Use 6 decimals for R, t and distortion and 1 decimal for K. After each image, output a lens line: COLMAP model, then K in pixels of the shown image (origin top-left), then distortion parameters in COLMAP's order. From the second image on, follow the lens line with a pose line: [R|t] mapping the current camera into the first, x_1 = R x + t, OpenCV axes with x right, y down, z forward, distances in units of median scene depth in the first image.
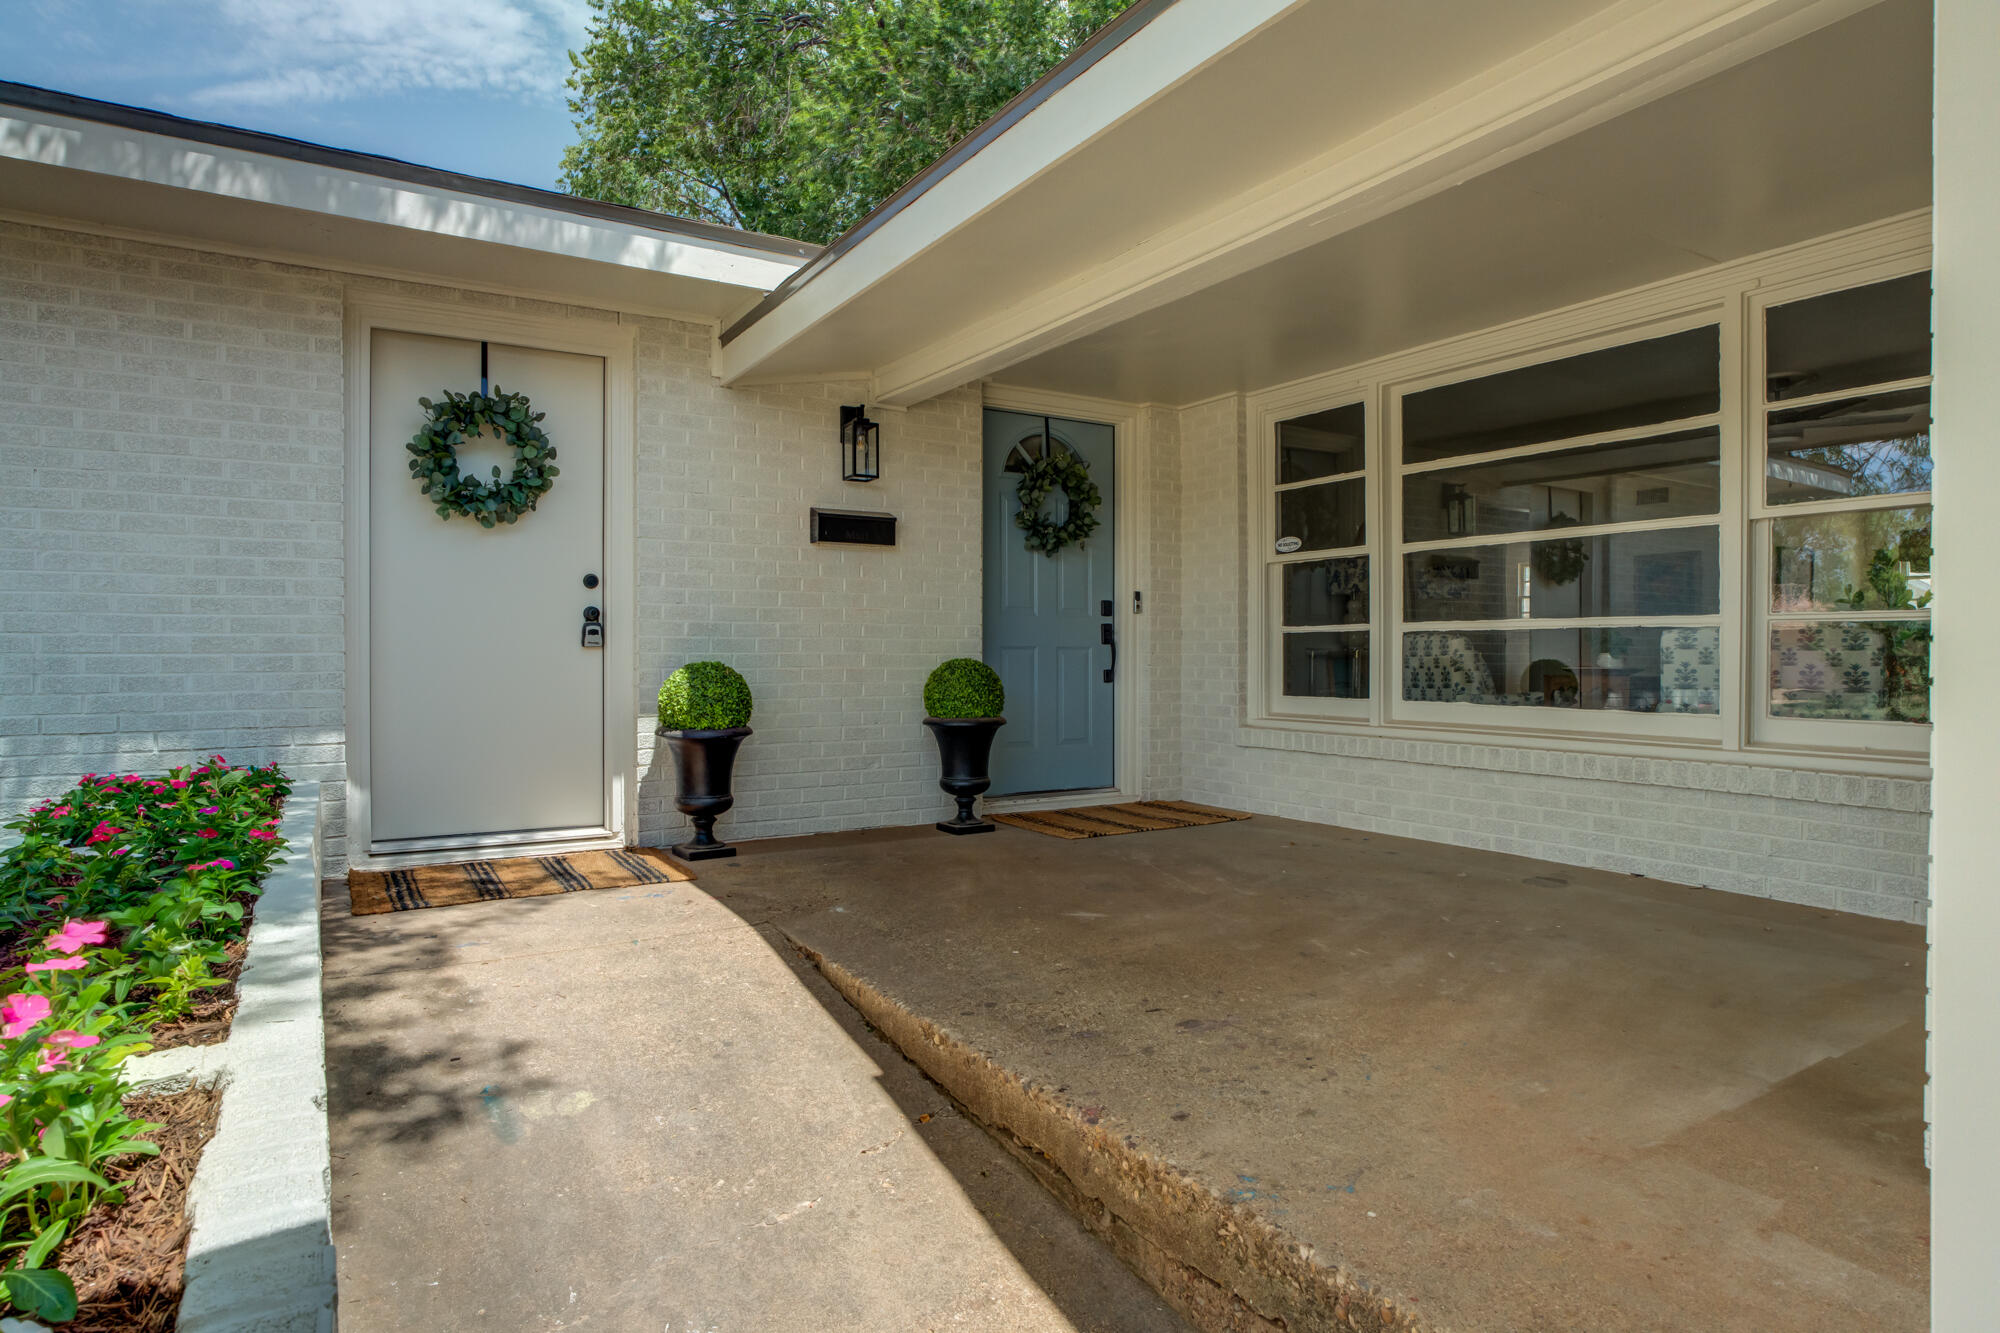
lens RADIAL K [[1113.3, 0, 1000.0], [0, 1113.3, 666.5], [0, 0, 1]] dist [-0.027294, 0.021536]
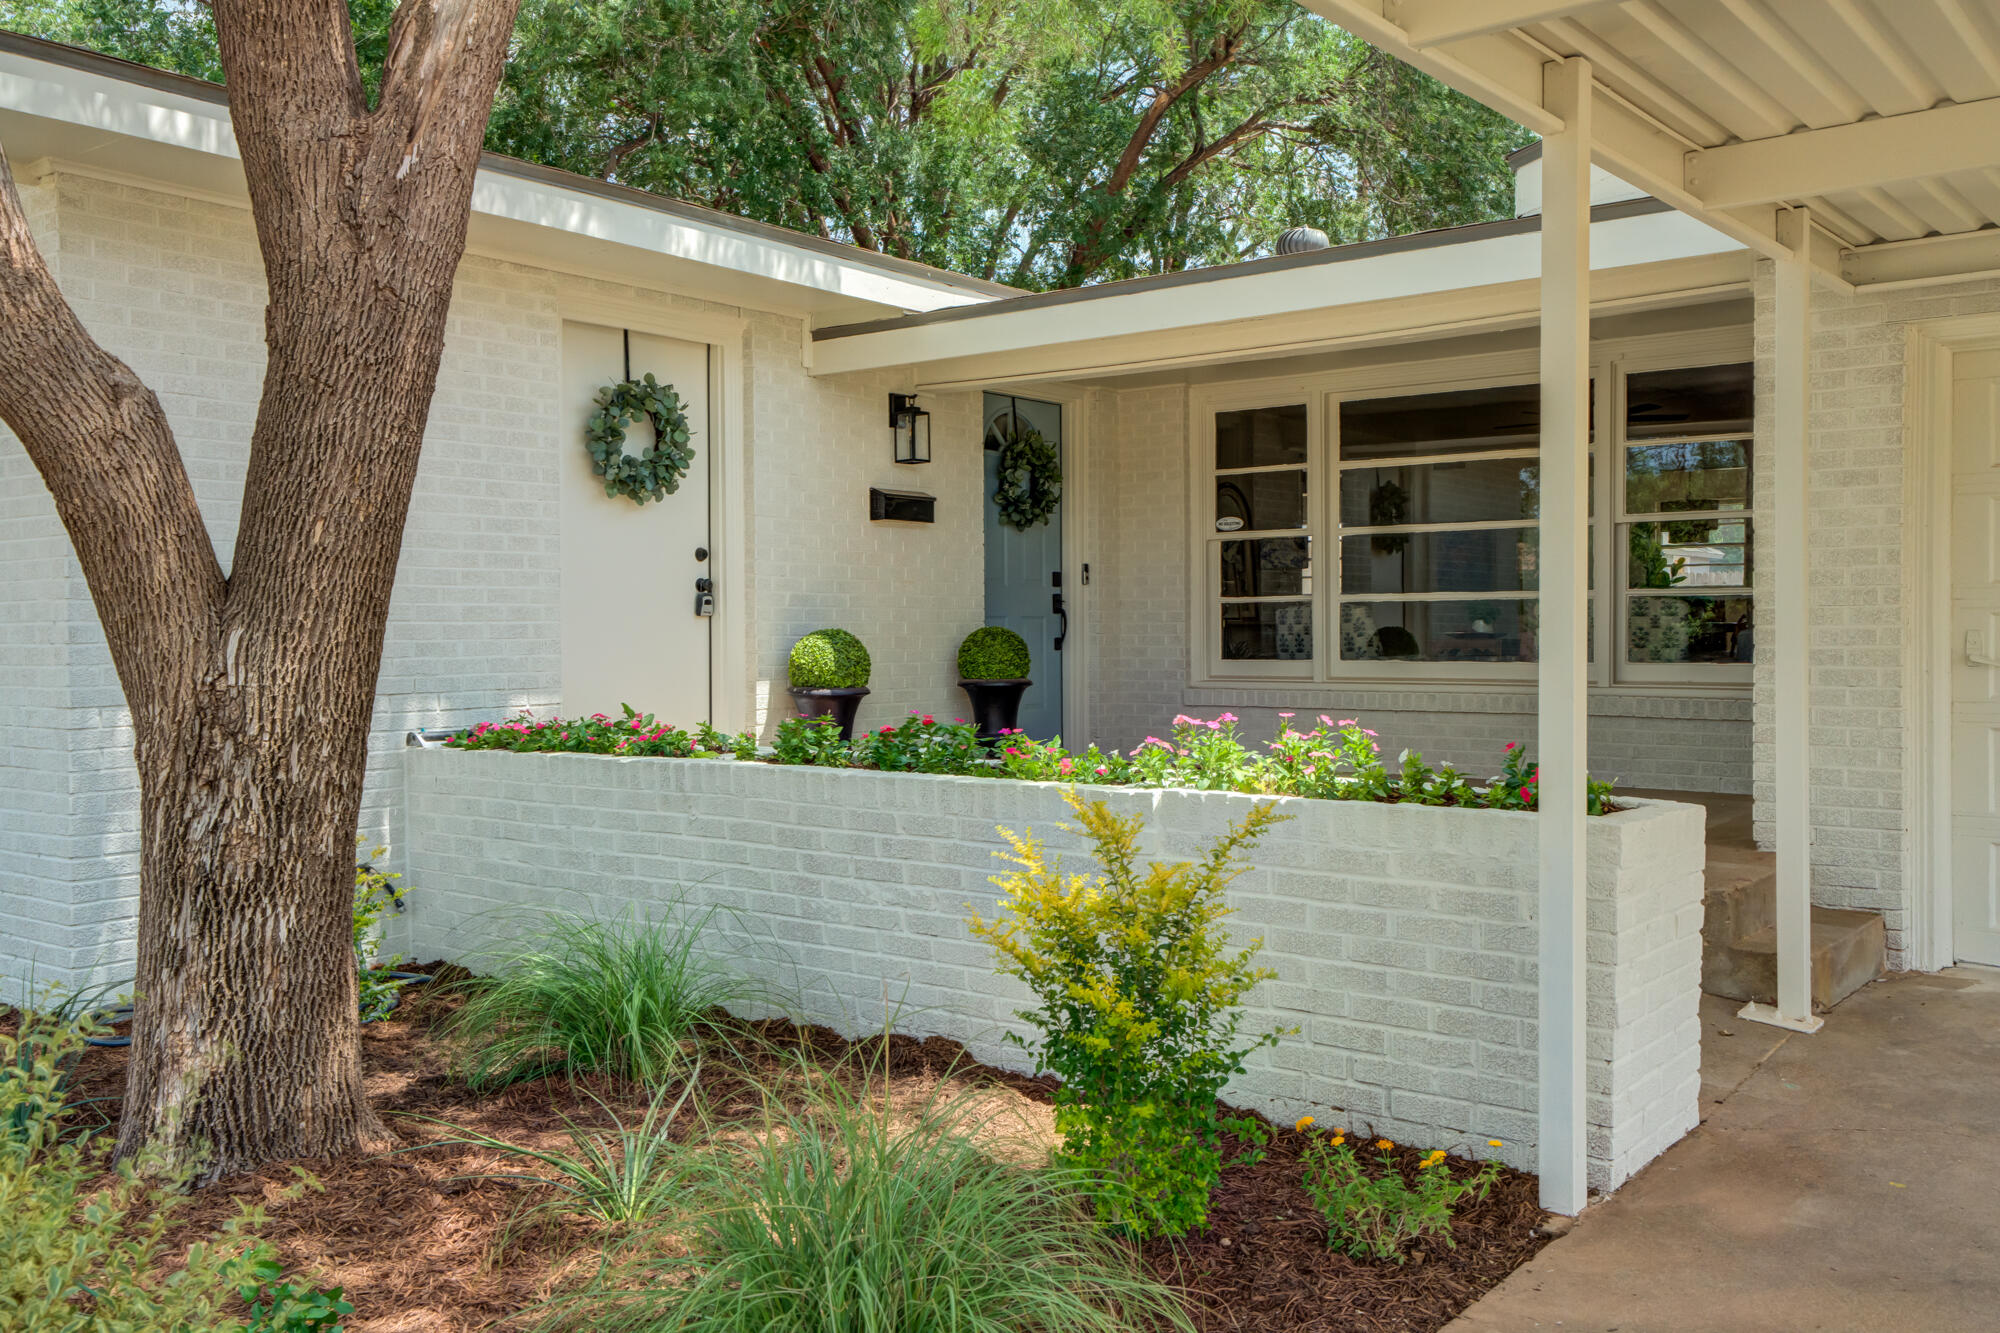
lens RADIAL K [[1749.3, 0, 1000.0], [0, 1749.3, 666.5], [0, 0, 1]] dist [0.110491, -0.000437]
pose [[0.935206, -0.011342, 0.353923, -0.639968], [0.008133, 0.999911, 0.010552, 0.014336], [-0.354011, -0.006990, 0.935215, -0.626549]]
